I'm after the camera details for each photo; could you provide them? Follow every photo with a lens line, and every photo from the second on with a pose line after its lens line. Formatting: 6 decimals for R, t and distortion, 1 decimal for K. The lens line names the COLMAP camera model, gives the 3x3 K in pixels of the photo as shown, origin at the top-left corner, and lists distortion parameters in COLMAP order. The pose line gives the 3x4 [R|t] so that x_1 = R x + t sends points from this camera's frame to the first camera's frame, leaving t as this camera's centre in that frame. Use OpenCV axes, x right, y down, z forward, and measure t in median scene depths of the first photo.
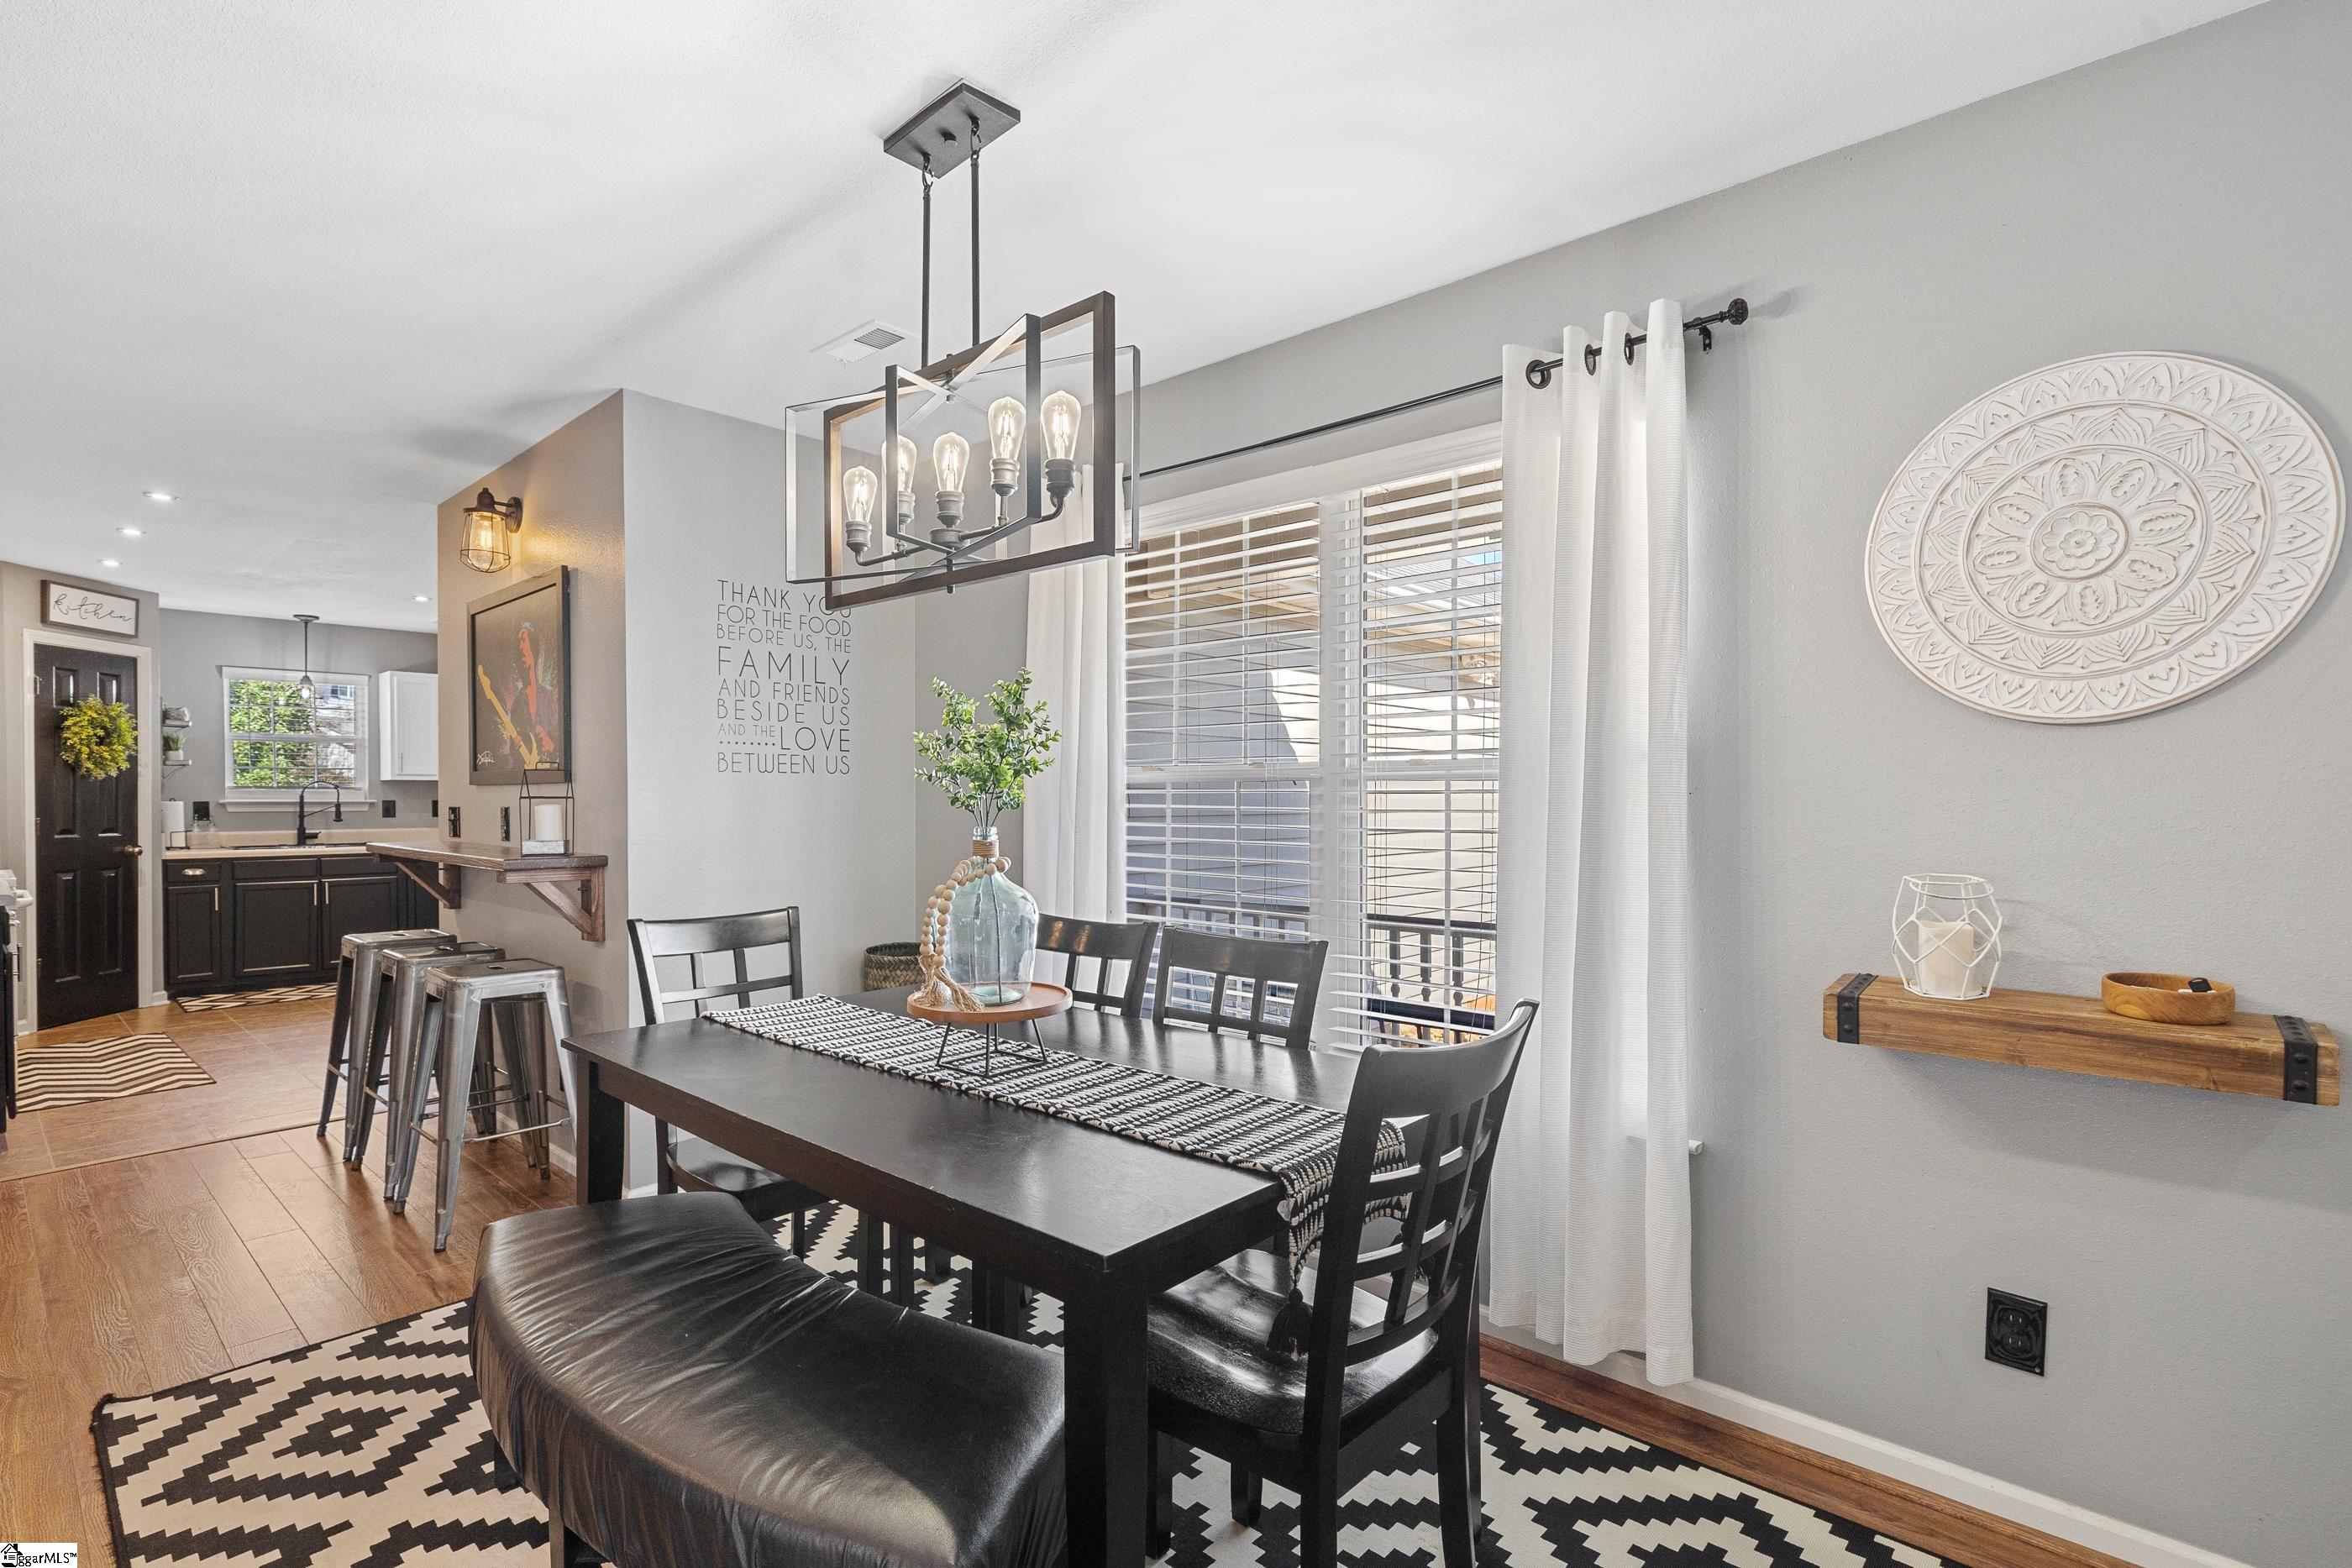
lens RADIAL K [[1091.2, 0, 1175.3], [0, 1091.2, 804.4], [0, 0, 1]] dist [-0.000441, 0.001072]
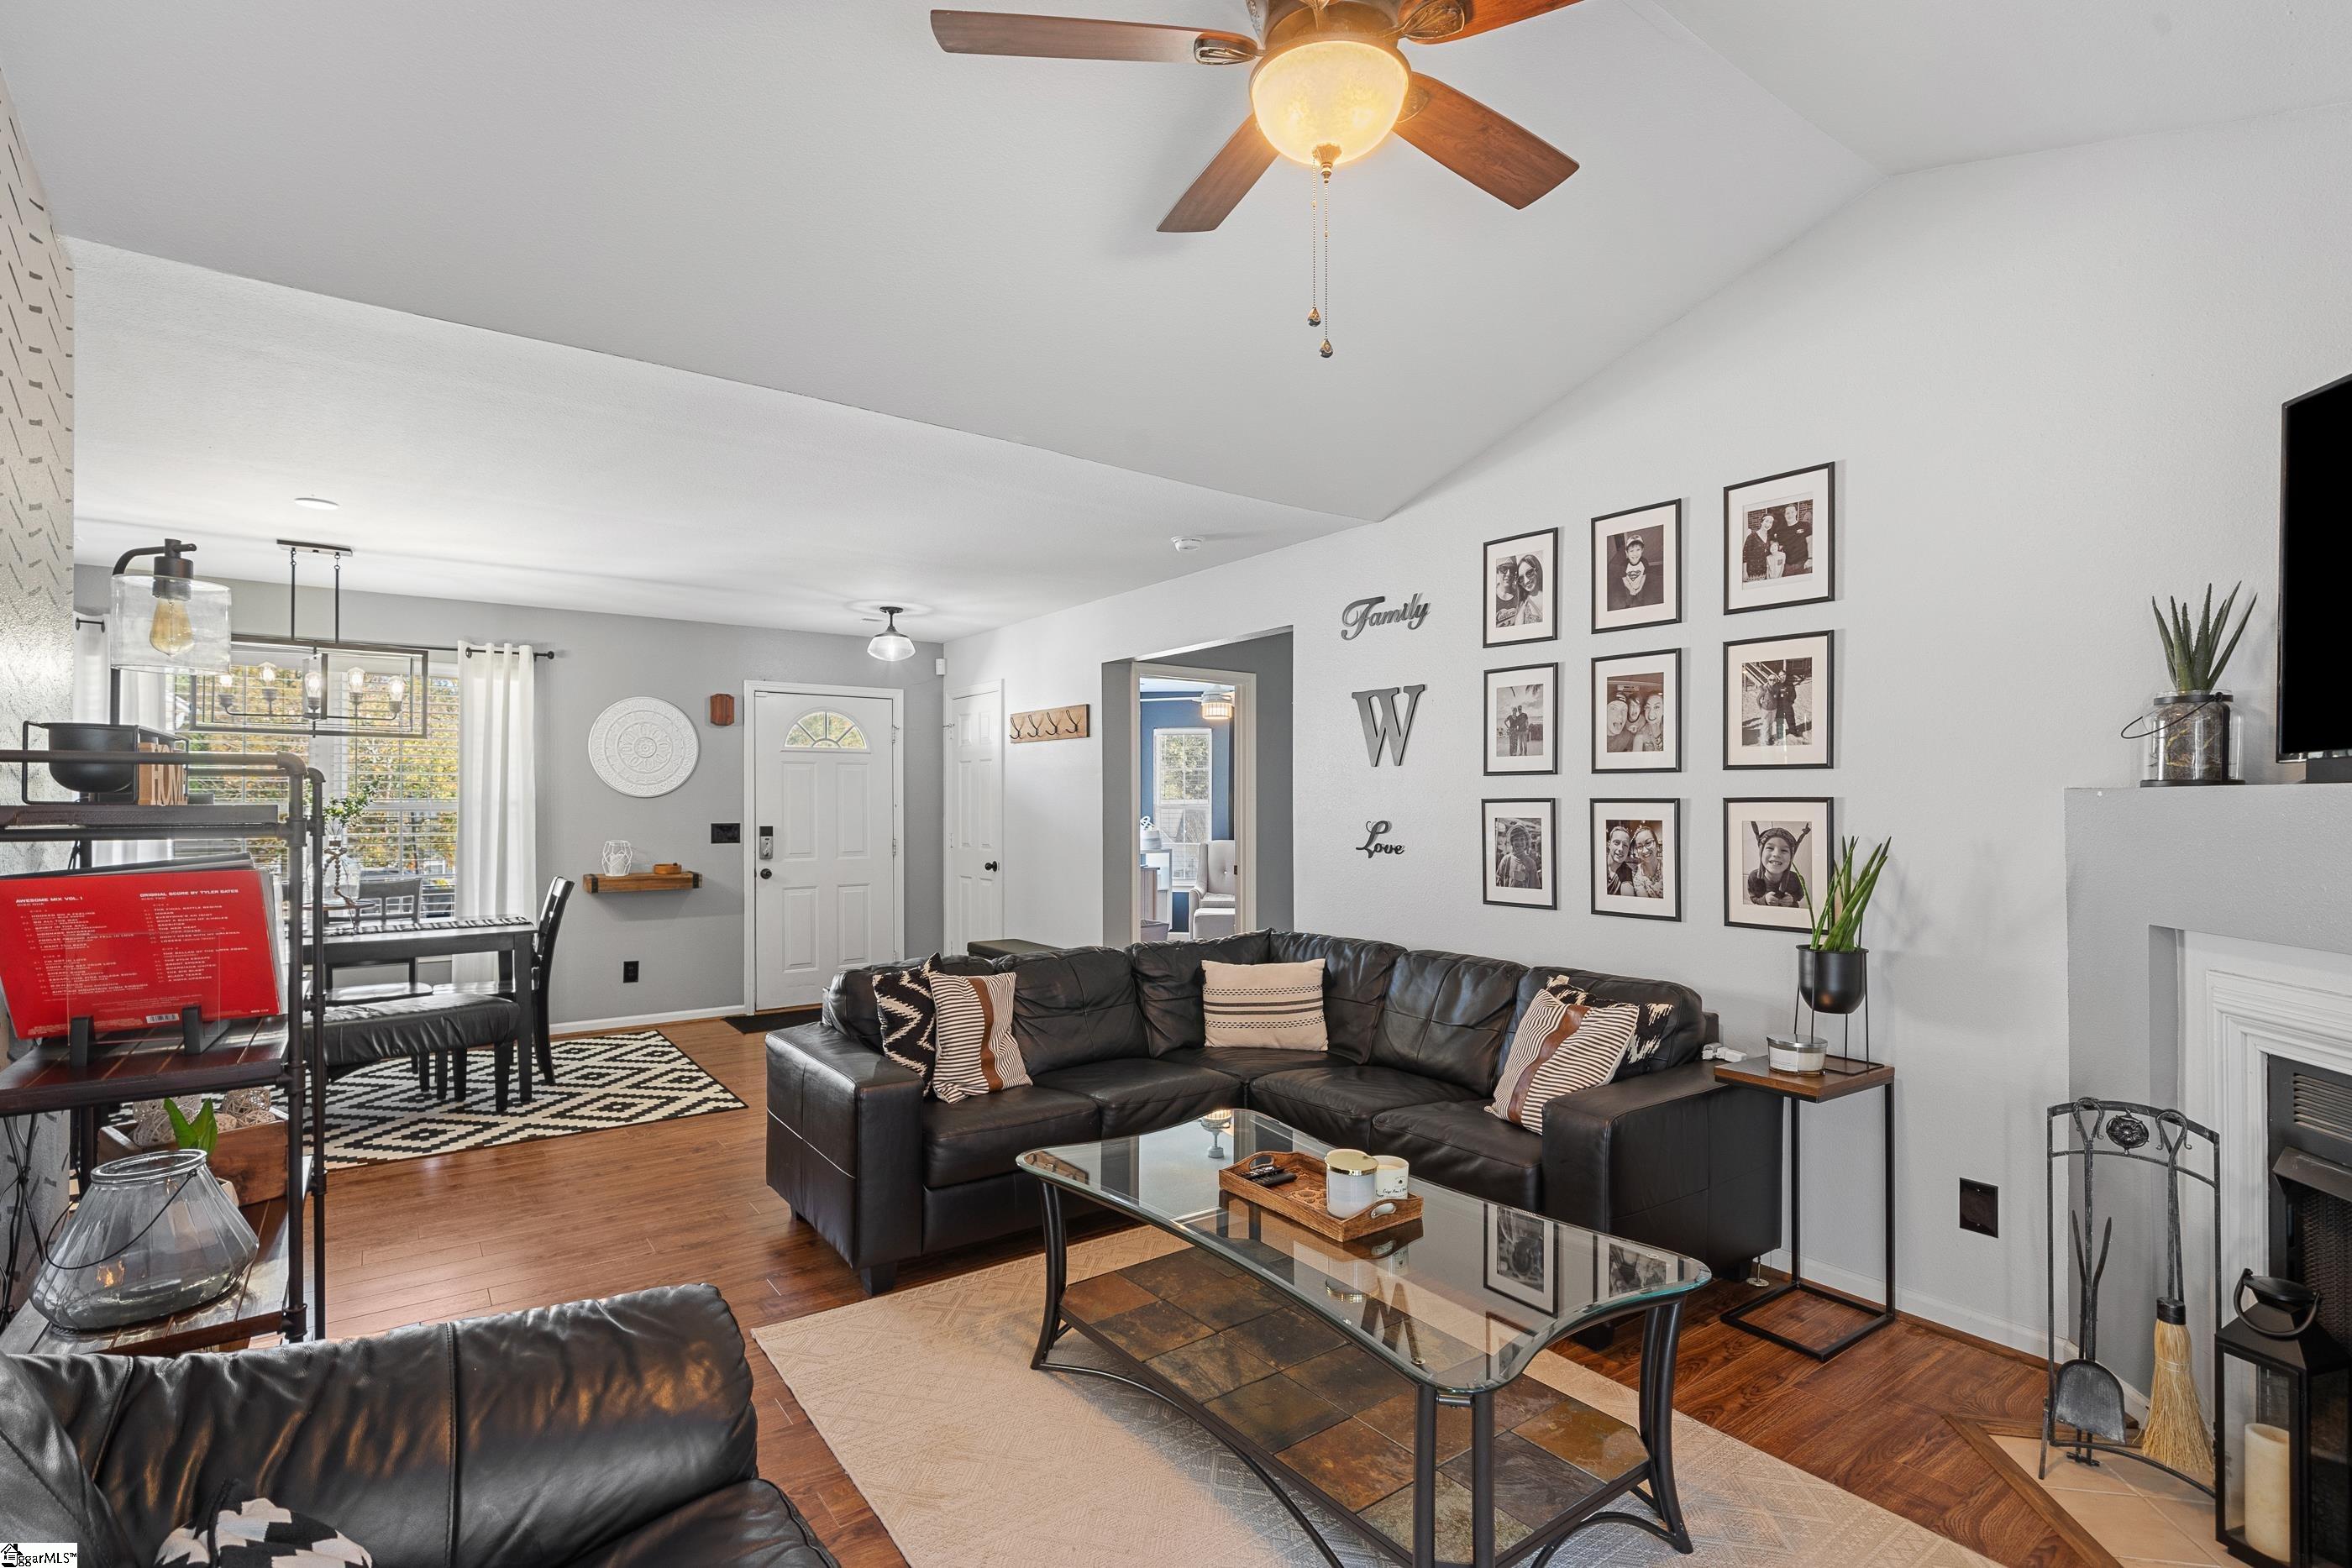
lens RADIAL K [[1091.2, 0, 1163.4], [0, 1091.2, 795.4], [0, 0, 1]] dist [-0.000441, 0.001072]
pose [[0.215336, 0.008266, 0.976505, -1.519665], [0.009423, 0.999900, -0.010542, -0.017703], [-0.976495, 0.011472, 0.215237, -0.947467]]
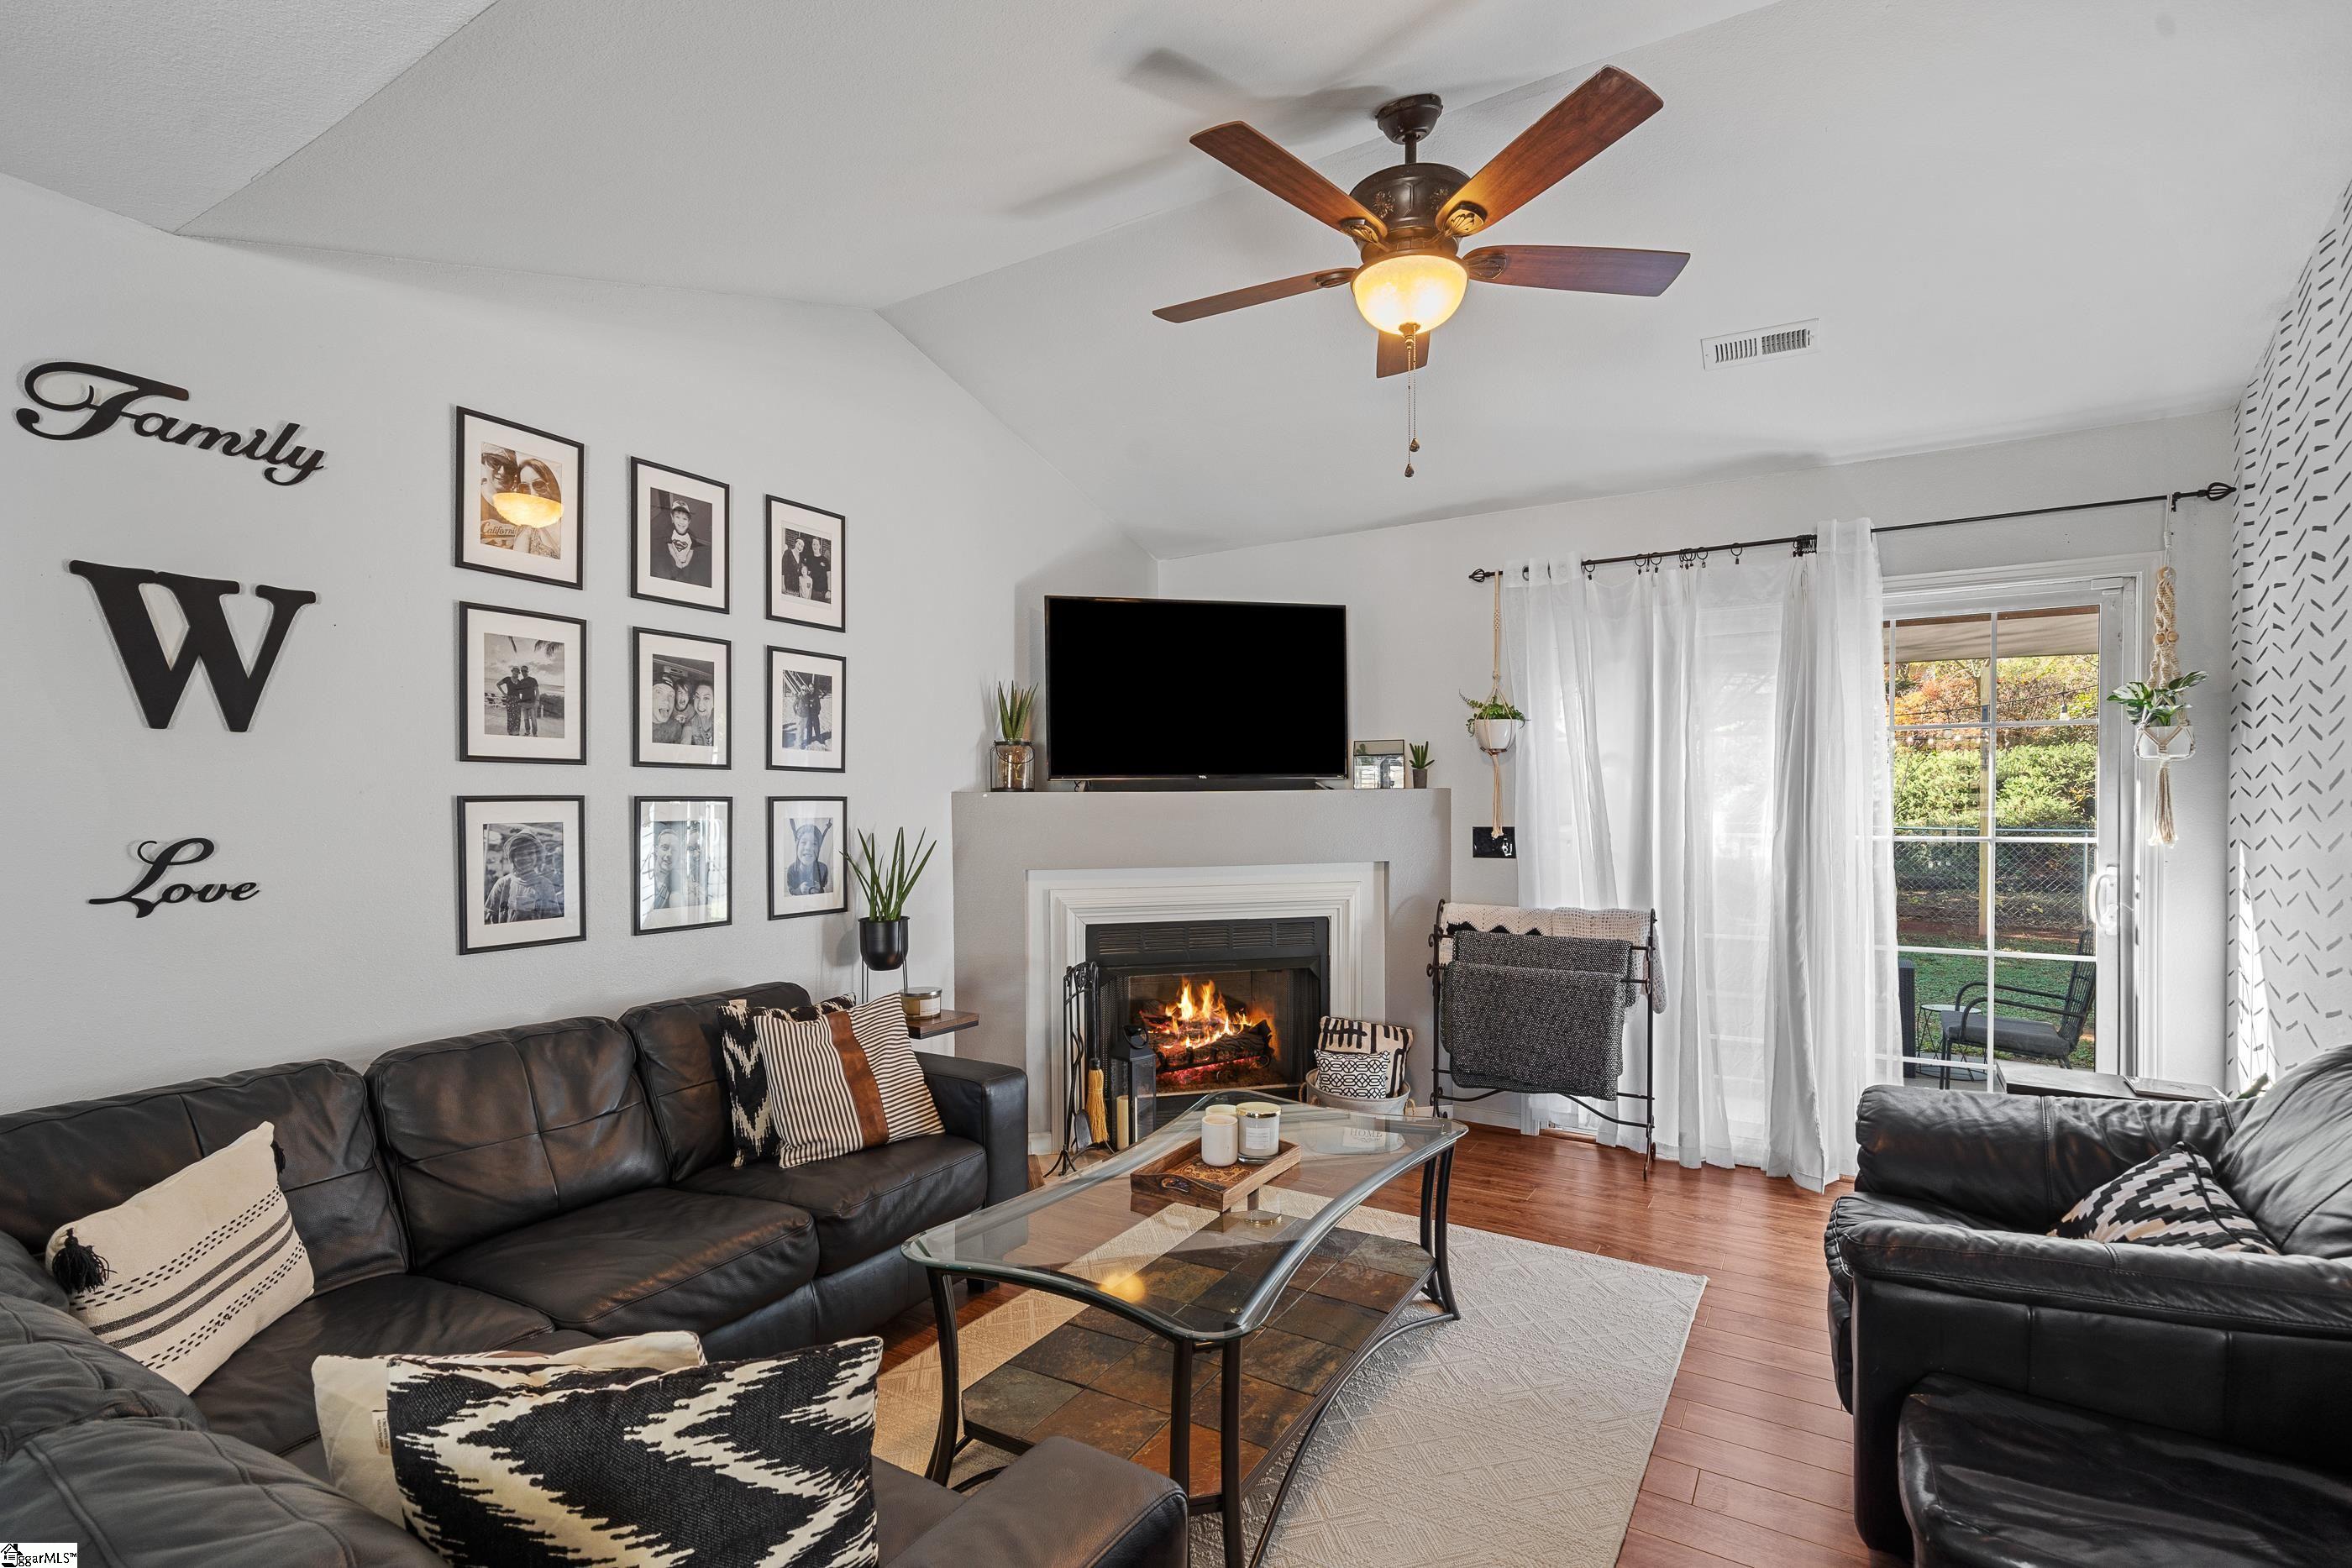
lens RADIAL K [[1091.2, 0, 1181.1], [0, 1091.2, 808.5], [0, 0, 1]] dist [-0.000441, 0.001072]
pose [[-0.984248, 0.003770, -0.176755, -0.504905], [0.000575, 0.999836, 0.018128, -0.030055], [0.176794, 0.017741, -0.984088, -0.033335]]
